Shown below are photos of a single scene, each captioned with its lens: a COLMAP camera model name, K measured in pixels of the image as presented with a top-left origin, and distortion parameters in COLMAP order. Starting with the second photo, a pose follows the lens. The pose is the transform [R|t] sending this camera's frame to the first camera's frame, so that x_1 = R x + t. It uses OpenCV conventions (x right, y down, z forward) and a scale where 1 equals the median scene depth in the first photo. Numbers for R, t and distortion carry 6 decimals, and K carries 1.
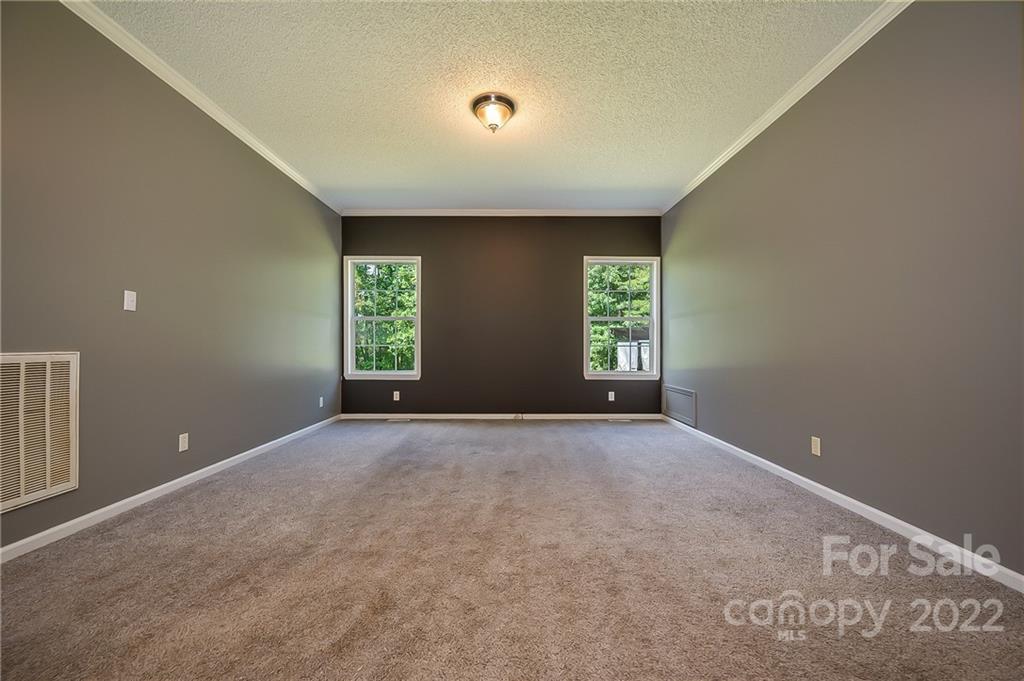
lens RADIAL K [[401.4, 0, 512.2], [0, 401.4, 353.7], [0, 0, 1]] dist [-0.001215, -0.000051]
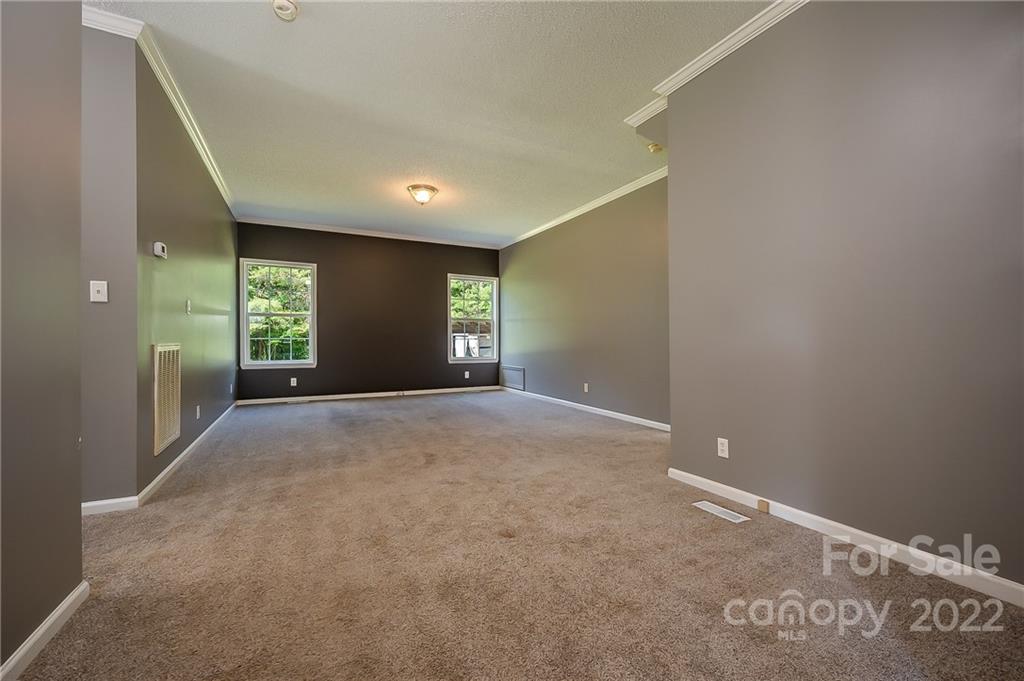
lens RADIAL K [[403.0, 0, 515.4], [0, 403.0, 345.3], [0, 0, 1]] dist [-0.001850, 0.000064]
pose [[0.889274, -0.008227, 0.457301, -0.250107], [0.008636, 0.999962, 0.001195, 0.003515], [-0.457294, 0.002886, 0.889311, -0.331313]]
